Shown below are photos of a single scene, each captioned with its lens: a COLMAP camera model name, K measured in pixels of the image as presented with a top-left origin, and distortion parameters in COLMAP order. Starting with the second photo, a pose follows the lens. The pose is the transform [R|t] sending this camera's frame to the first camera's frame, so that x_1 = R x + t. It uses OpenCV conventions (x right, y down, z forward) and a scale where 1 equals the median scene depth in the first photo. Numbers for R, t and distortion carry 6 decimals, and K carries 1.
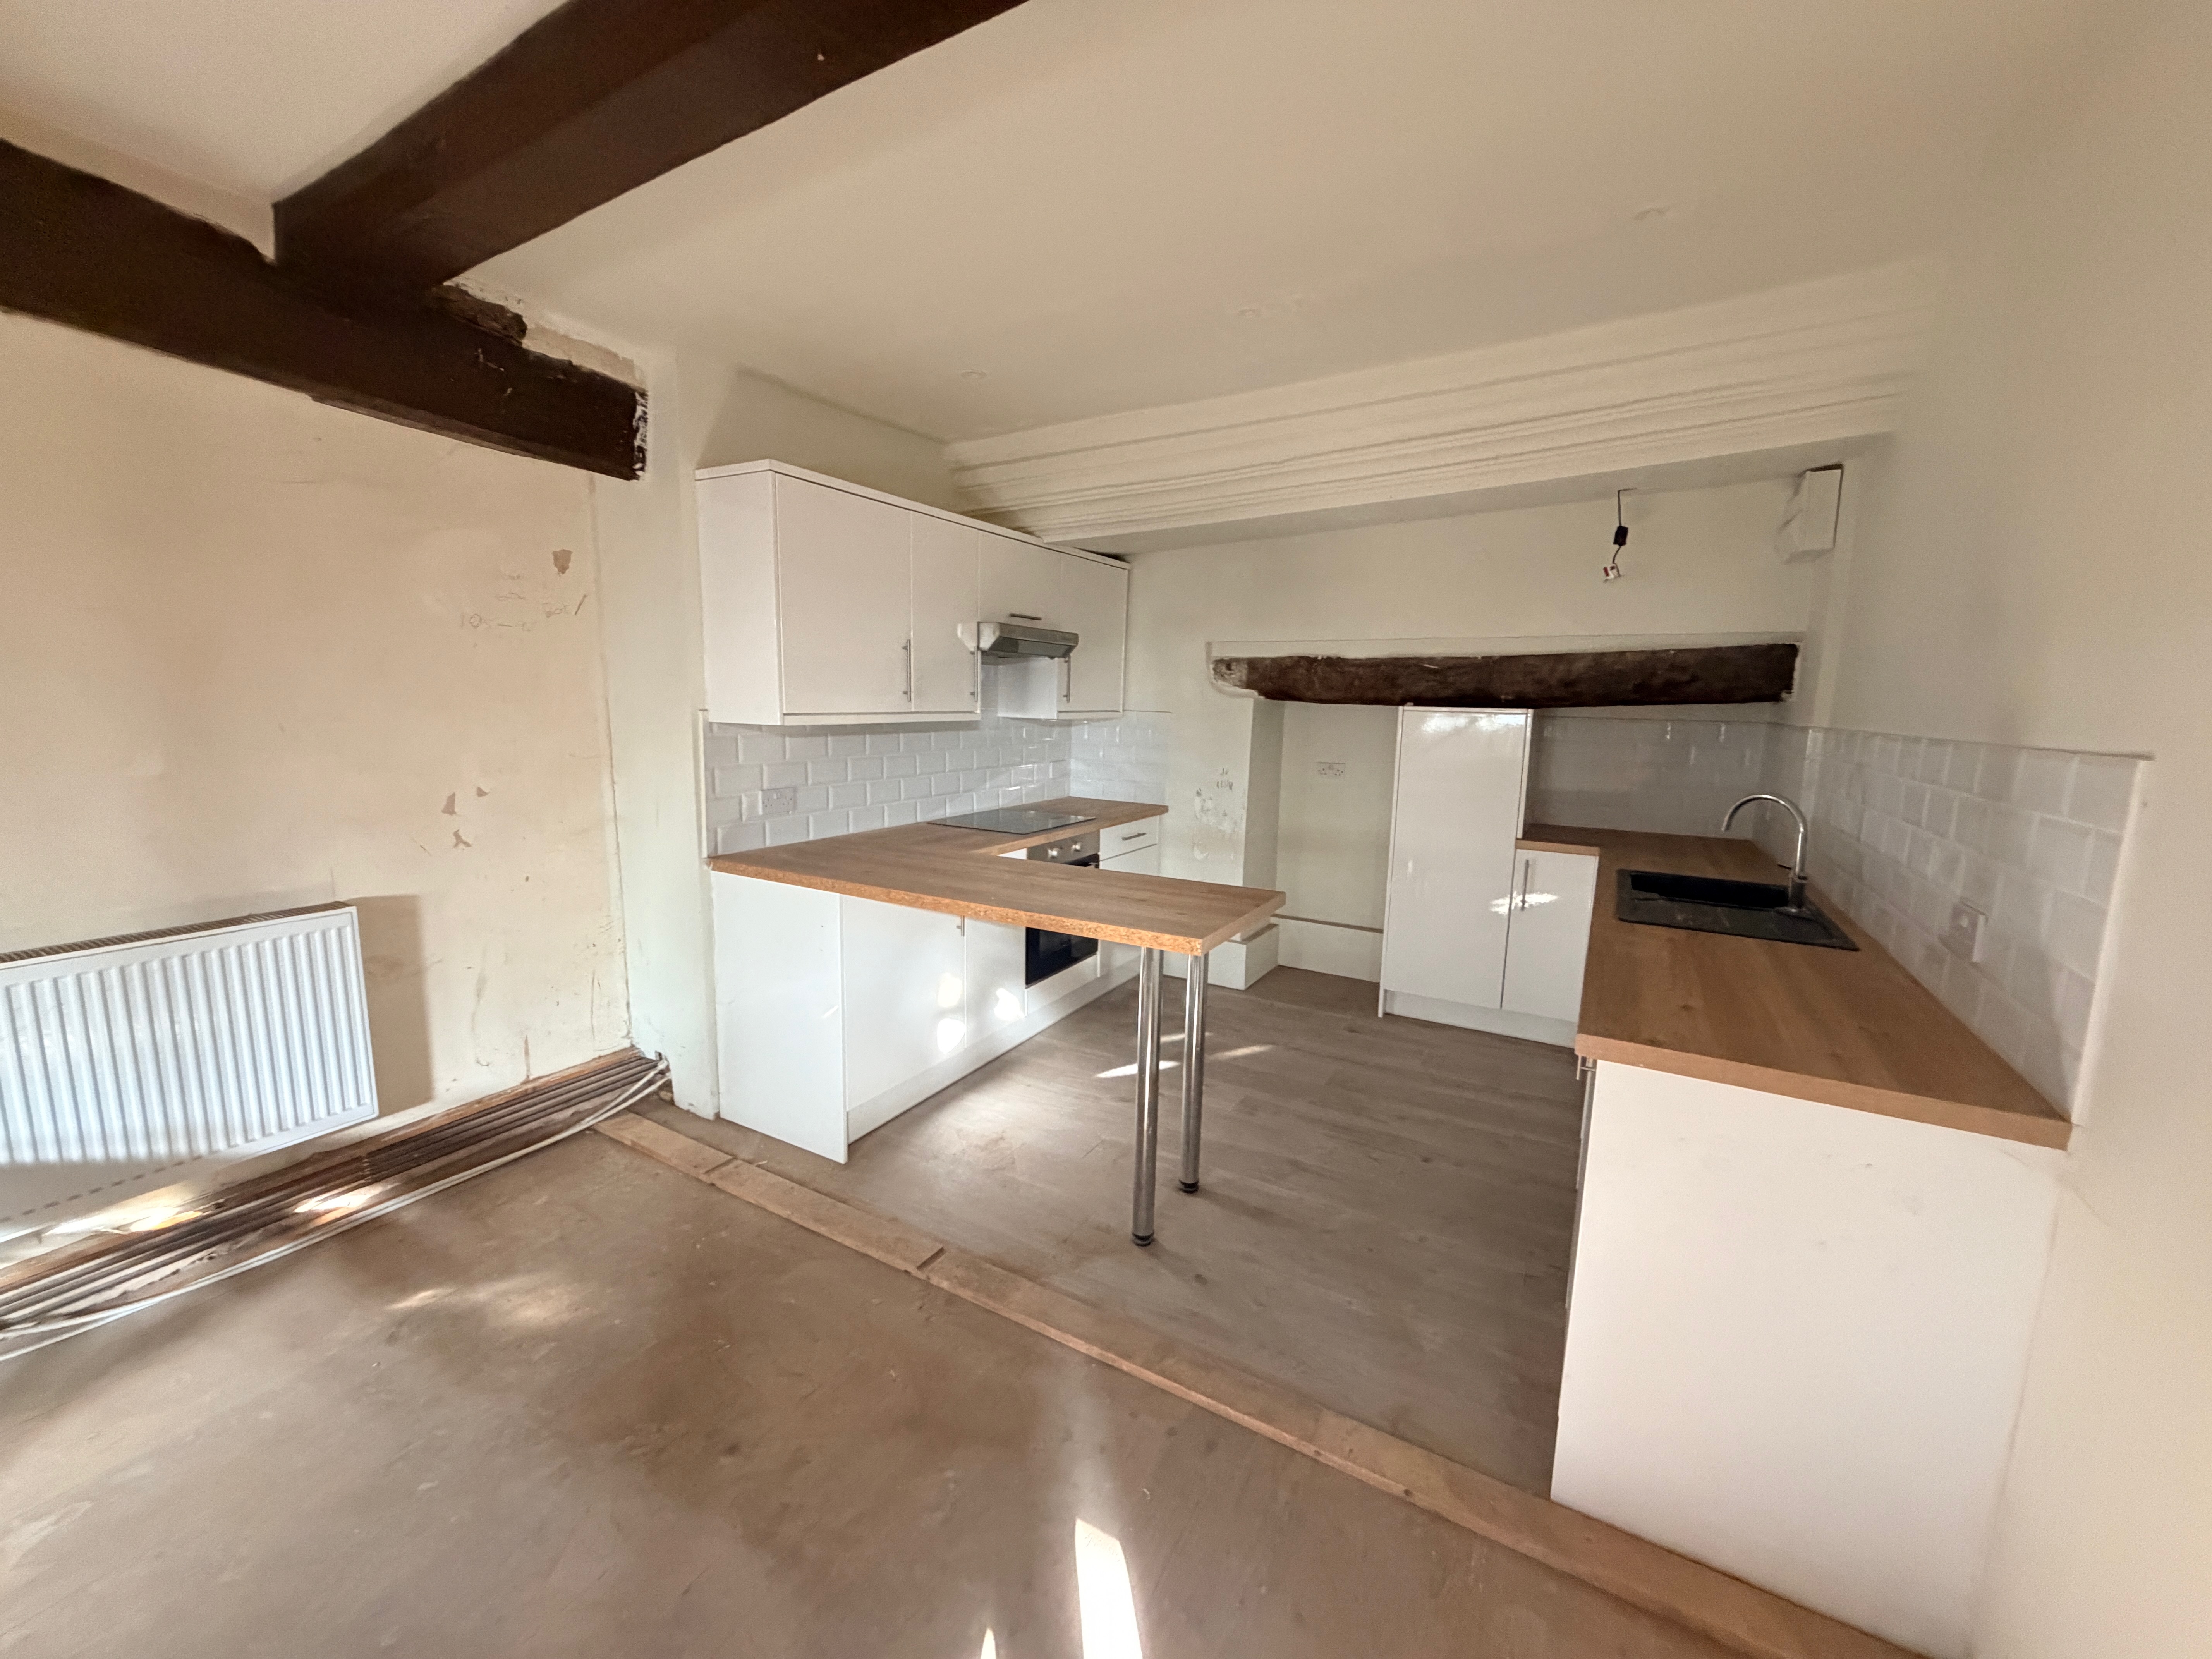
lens RADIAL K [[877.5, 0, 1106.0], [0, 877.5, 829.5], [0, 0, 1]] dist [0.000653, 0.000061]
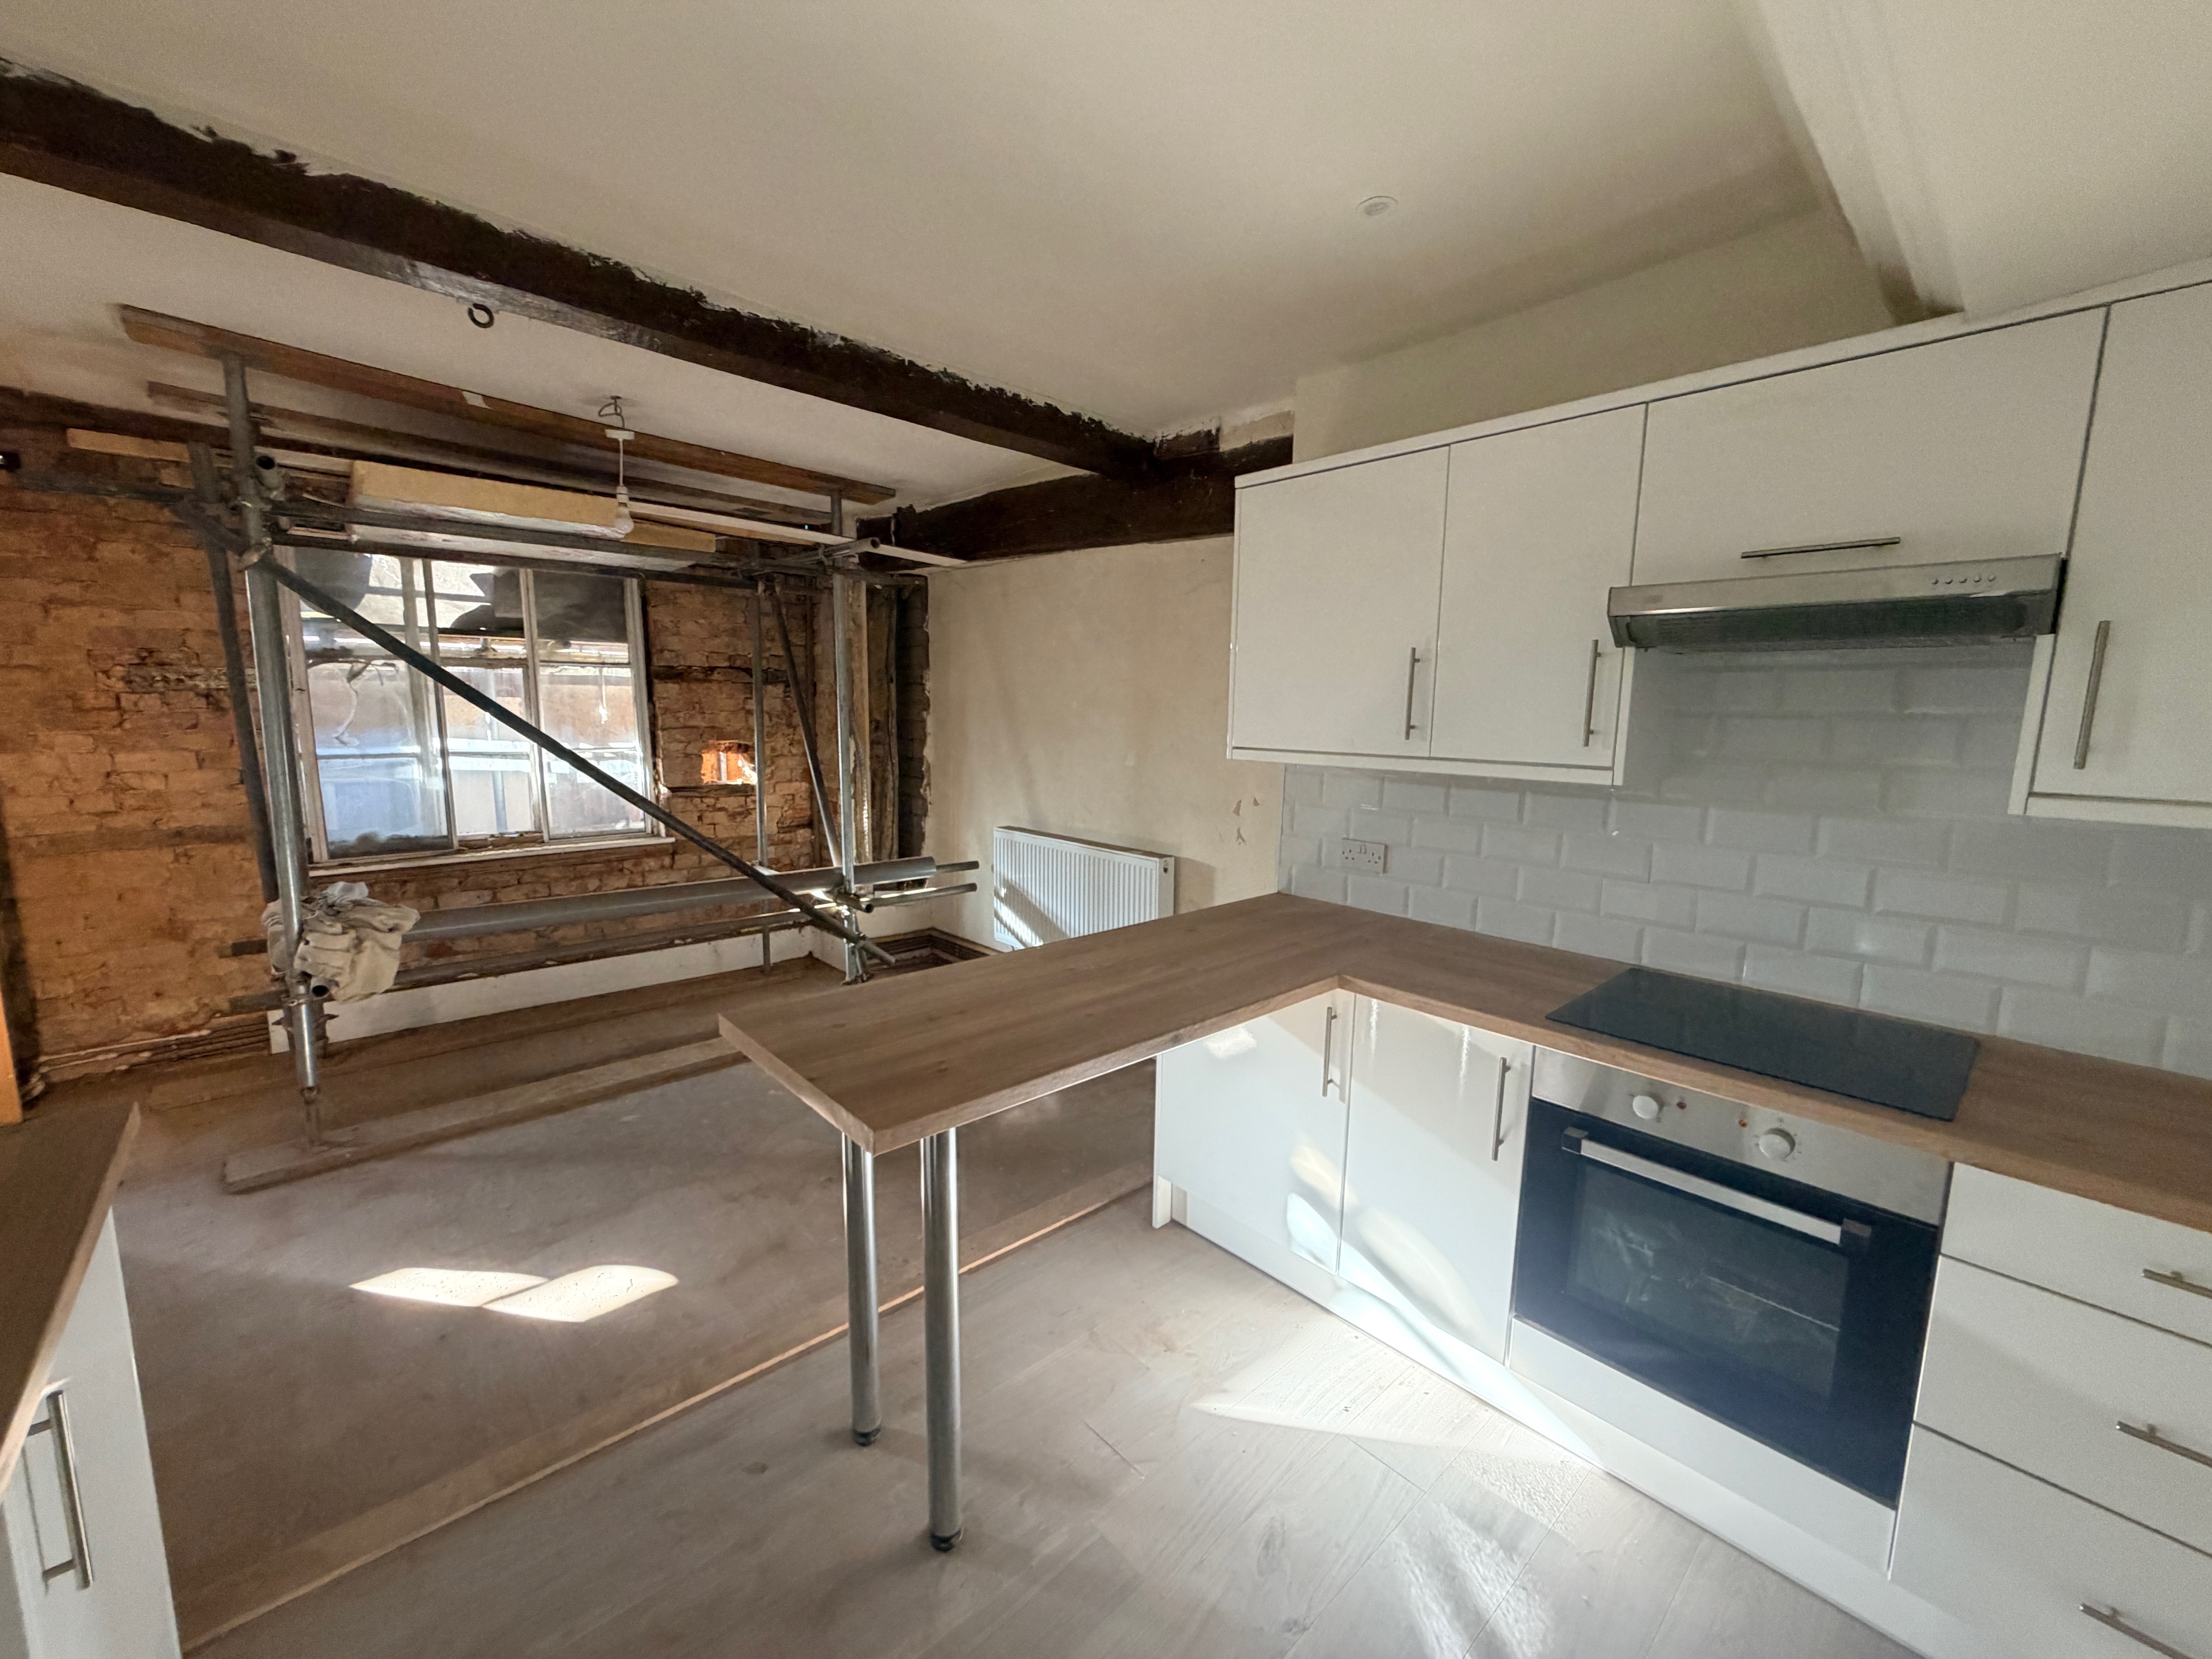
lens RADIAL K [[878.3, 0, 1106.0], [0, 878.3, 829.5], [0, 0, 1]] dist [-0.000373, -0.000027]
pose [[-0.295012, 0.110972, -0.949027, 0.531006], [-0.165067, 0.972380, 0.165015, -0.166842], [0.941127, 0.205334, -0.268546, 1.067359]]
